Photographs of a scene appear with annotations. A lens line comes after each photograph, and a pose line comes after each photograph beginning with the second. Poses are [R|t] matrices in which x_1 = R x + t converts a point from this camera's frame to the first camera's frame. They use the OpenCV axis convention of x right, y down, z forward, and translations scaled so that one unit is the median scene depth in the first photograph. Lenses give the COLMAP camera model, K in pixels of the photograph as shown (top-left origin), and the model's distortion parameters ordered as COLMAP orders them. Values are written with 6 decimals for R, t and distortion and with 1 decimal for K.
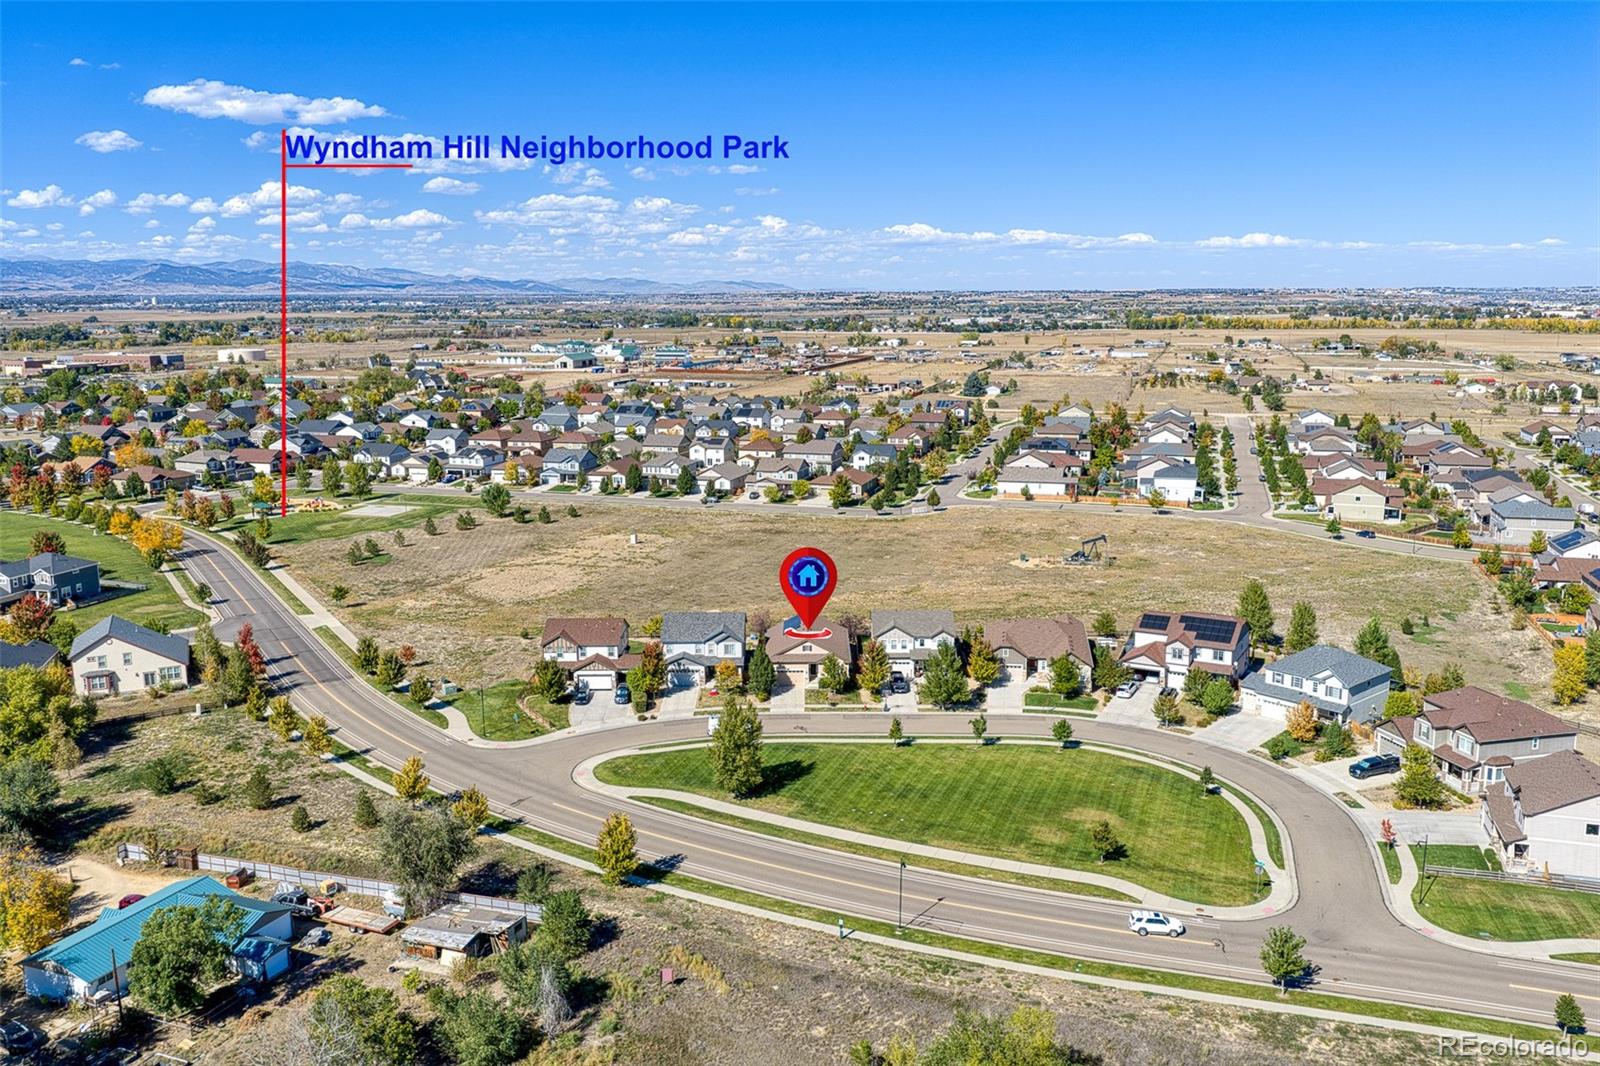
lens RADIAL K [[1345.3, 0, 798.1], [0, 1345.3, 492.4], [0, 0, 1]] dist [0.076565, -0.149778]
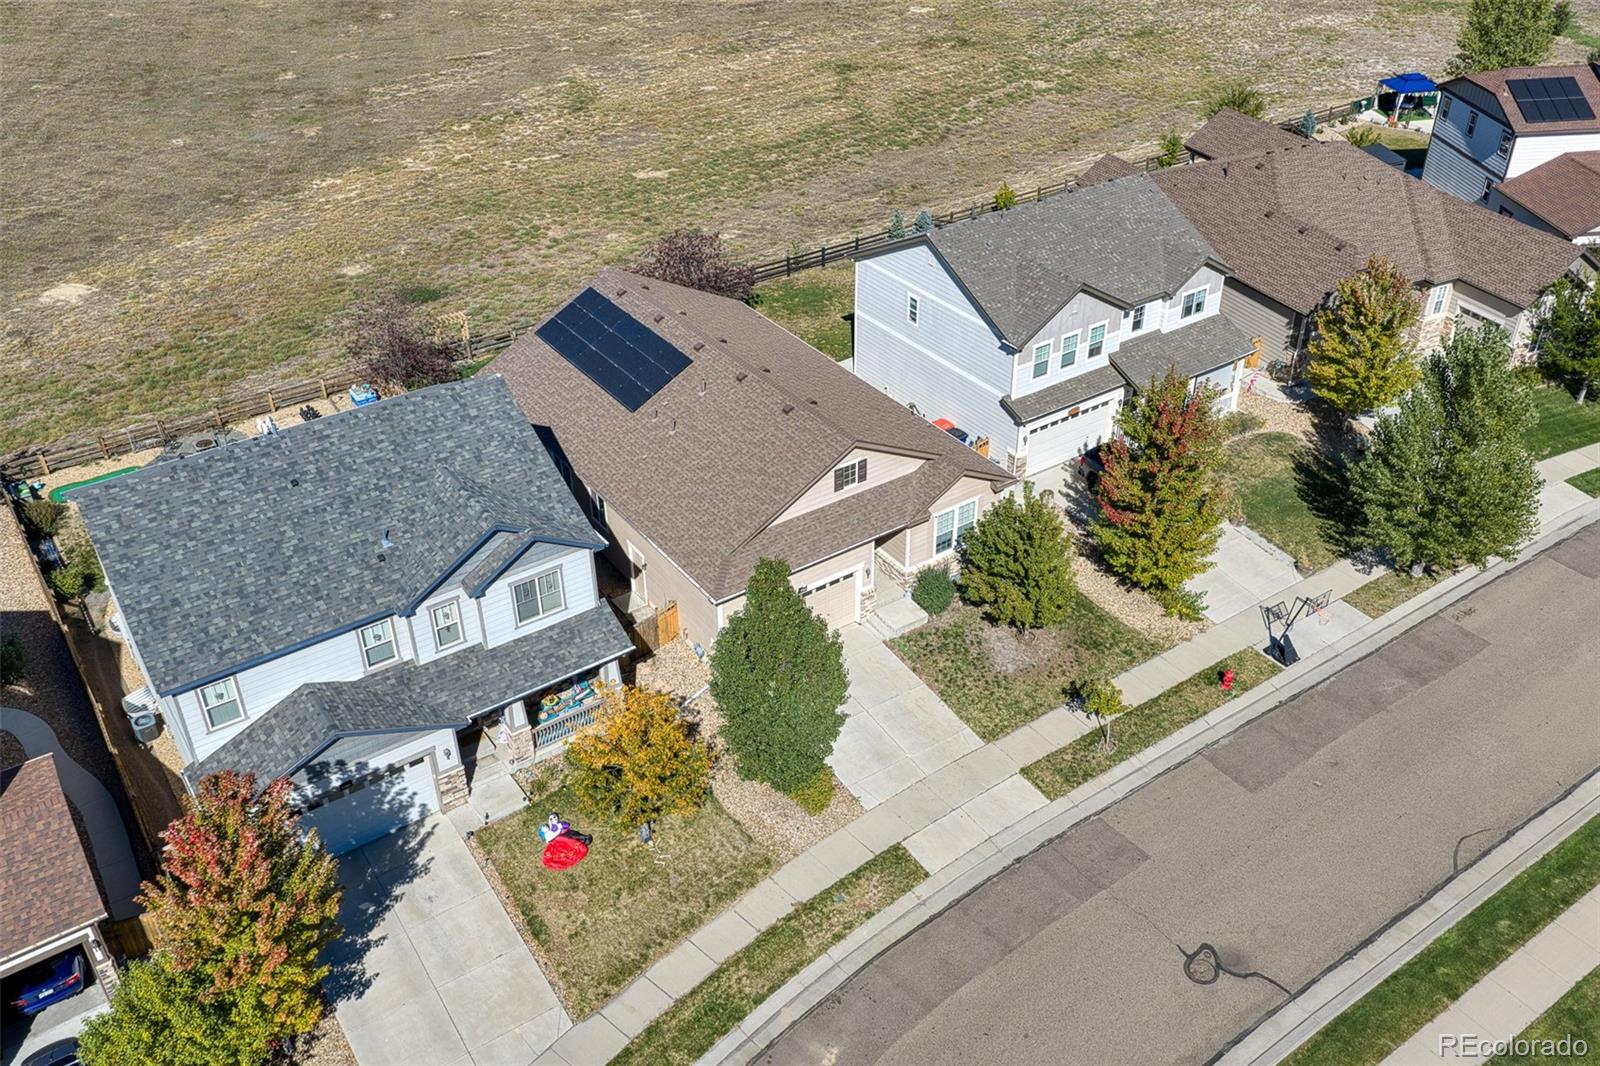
lens RADIAL K [[1338.7, 0, 832.5], [0, 1338.7, 531.4], [0, 0, 1]] dist [0.049789, -0.087330]
pose [[0.808472, -0.321721, 0.492817, -0.110717], [0.084400, 0.892086, 0.443914, 0.022924], [-0.582451, -0.317298, 0.748380, 0.826287]]
